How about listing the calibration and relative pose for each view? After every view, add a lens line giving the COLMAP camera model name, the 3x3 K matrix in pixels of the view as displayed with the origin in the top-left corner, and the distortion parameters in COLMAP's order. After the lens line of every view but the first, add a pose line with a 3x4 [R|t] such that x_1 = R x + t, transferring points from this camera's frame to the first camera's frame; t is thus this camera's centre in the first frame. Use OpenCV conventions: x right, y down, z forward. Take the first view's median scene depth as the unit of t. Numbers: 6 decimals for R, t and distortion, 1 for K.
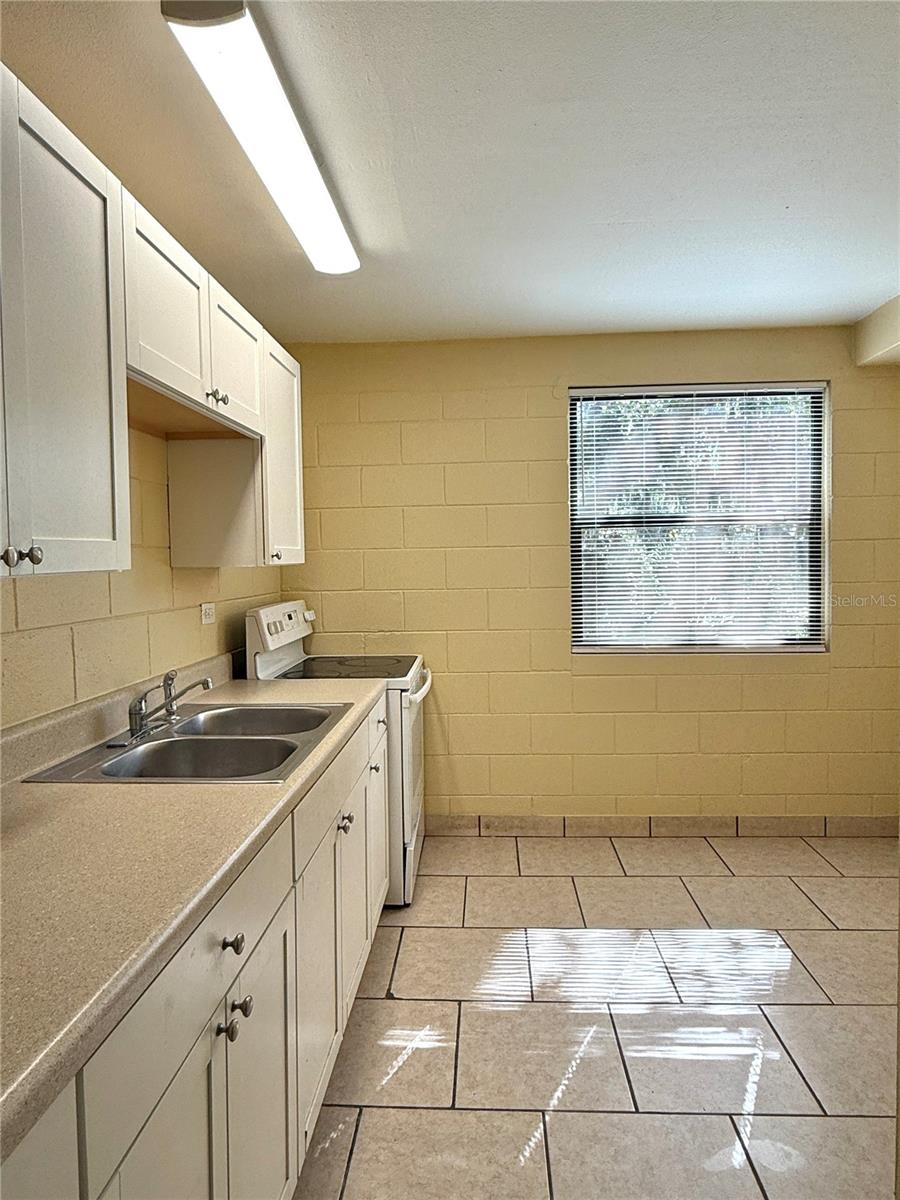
lens RADIAL K [[748.6, 0, 450.1], [0, 748.6, 598.2], [0, 0, 1]] dist [-0.004533, -0.002313]
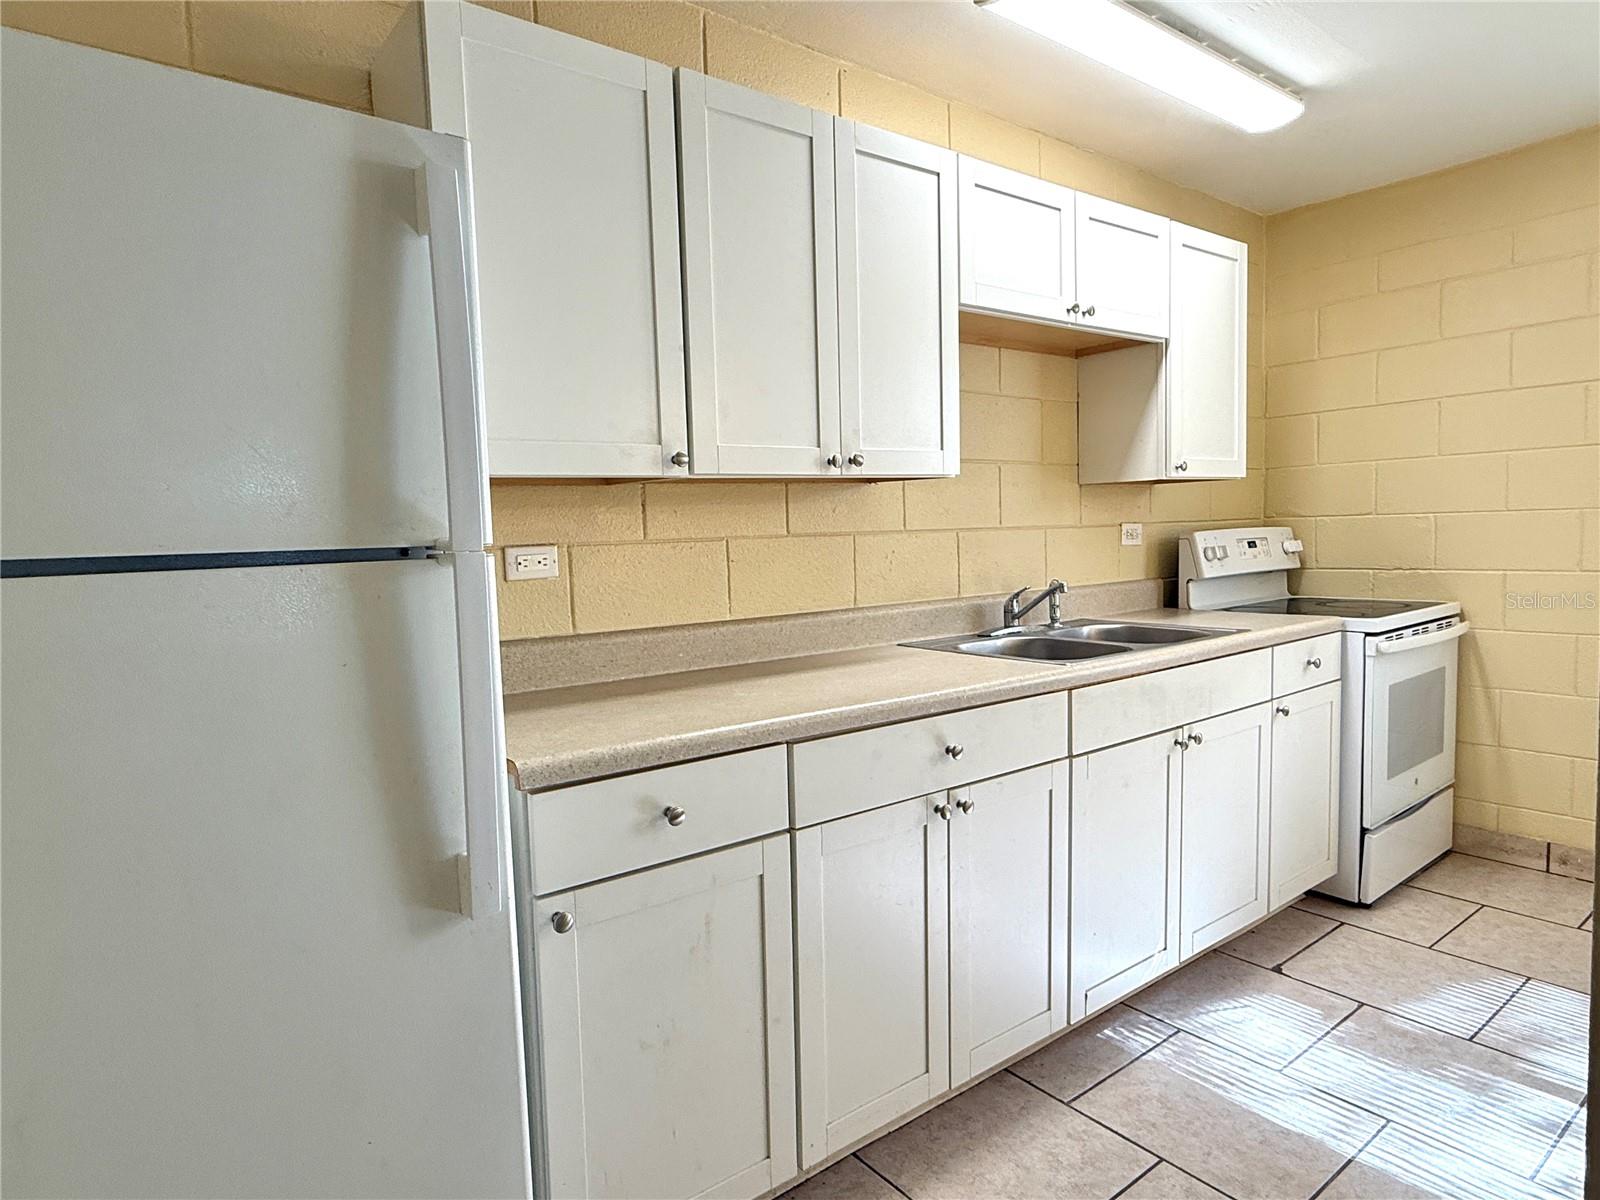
lens RADIAL K [[932.1, 0, 791.0], [0, 932.1, 601.5], [0, 0, 1]] dist [0.002291, 0.001843]
pose [[0.650174, 0.055647, -0.757745, 0.267286], [-0.019022, 0.998194, 0.056984, 0.041498], [0.759547, -0.022636, 0.650058, -0.094496]]
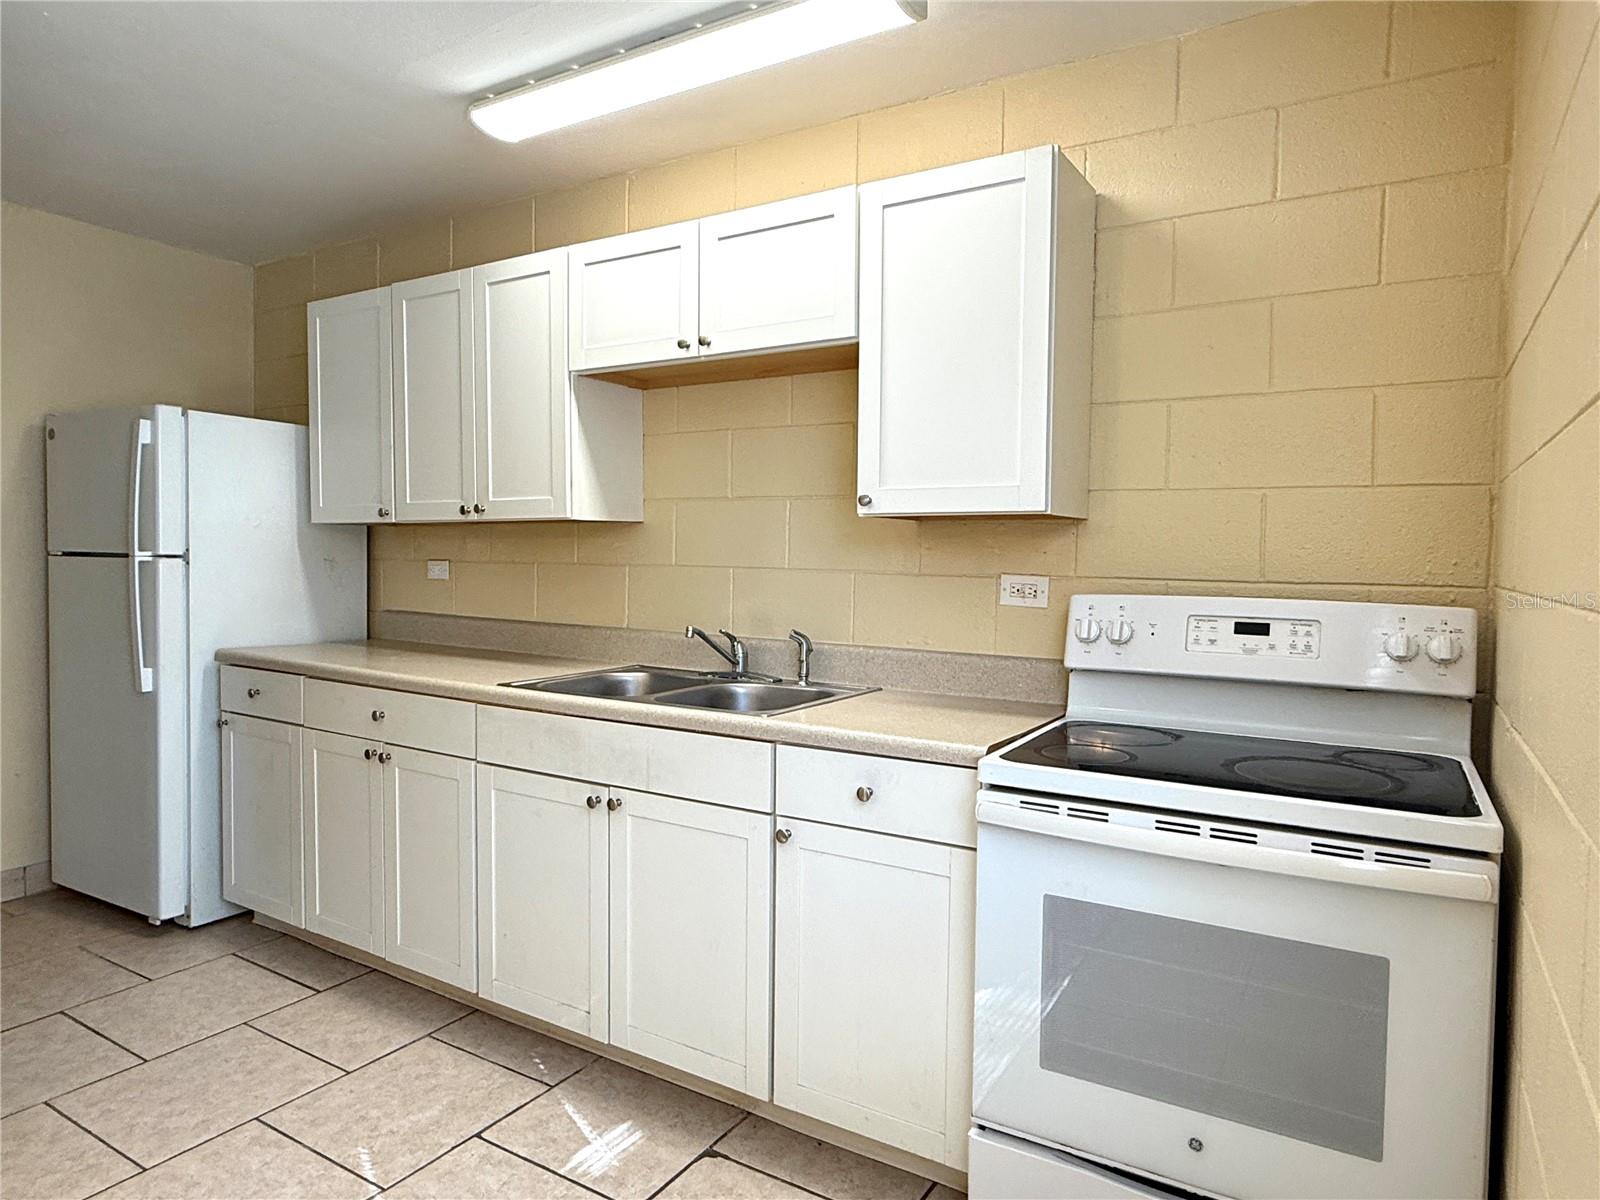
lens RADIAL K [[998.1, 0, 797.9], [0, 998.1, 589.7], [0, 0, 1]] dist [-0.004533, -0.002313]
pose [[-0.483584, 0.042210, -0.874280, 0.490243], [-0.052835, 0.995607, 0.077293, -0.034165], [0.873702, 0.083570, -0.479230, 1.110664]]
